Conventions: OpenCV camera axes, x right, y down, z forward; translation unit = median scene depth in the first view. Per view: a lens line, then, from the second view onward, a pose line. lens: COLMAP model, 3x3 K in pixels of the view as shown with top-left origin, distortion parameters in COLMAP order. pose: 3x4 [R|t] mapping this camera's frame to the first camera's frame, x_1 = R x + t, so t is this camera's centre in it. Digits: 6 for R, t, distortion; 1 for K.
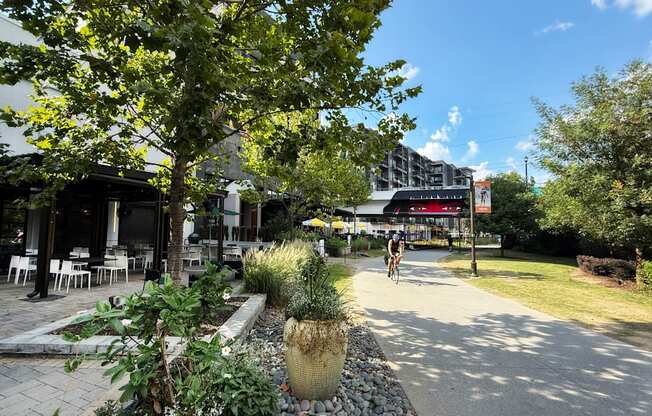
lens RADIAL K [[263.2, 0, 318.3], [0, 263.2, 206.3], [0, 0, 1]] dist [-0.000769, 0.000030]
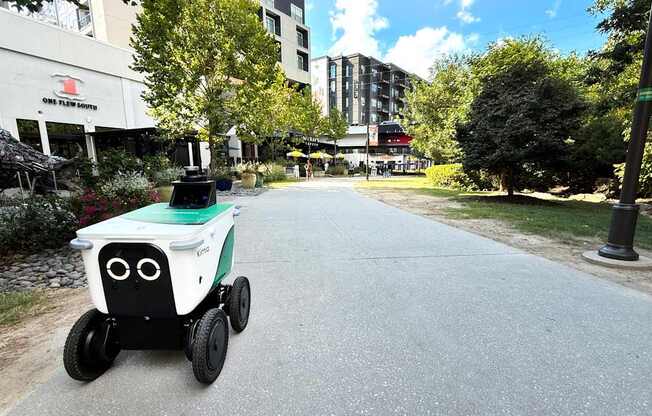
lens RADIAL K [[263.2, 0, 318.3], [0, 263.2, 206.3], [0, 0, 1]] dist [-0.000769, 0.000030]
pose [[0.998692, -0.010913, -0.049942, 0.690486], [0.023058, 0.968086, 0.249555, -0.058831], [0.045625, -0.250380, 0.967072, -1.658363]]
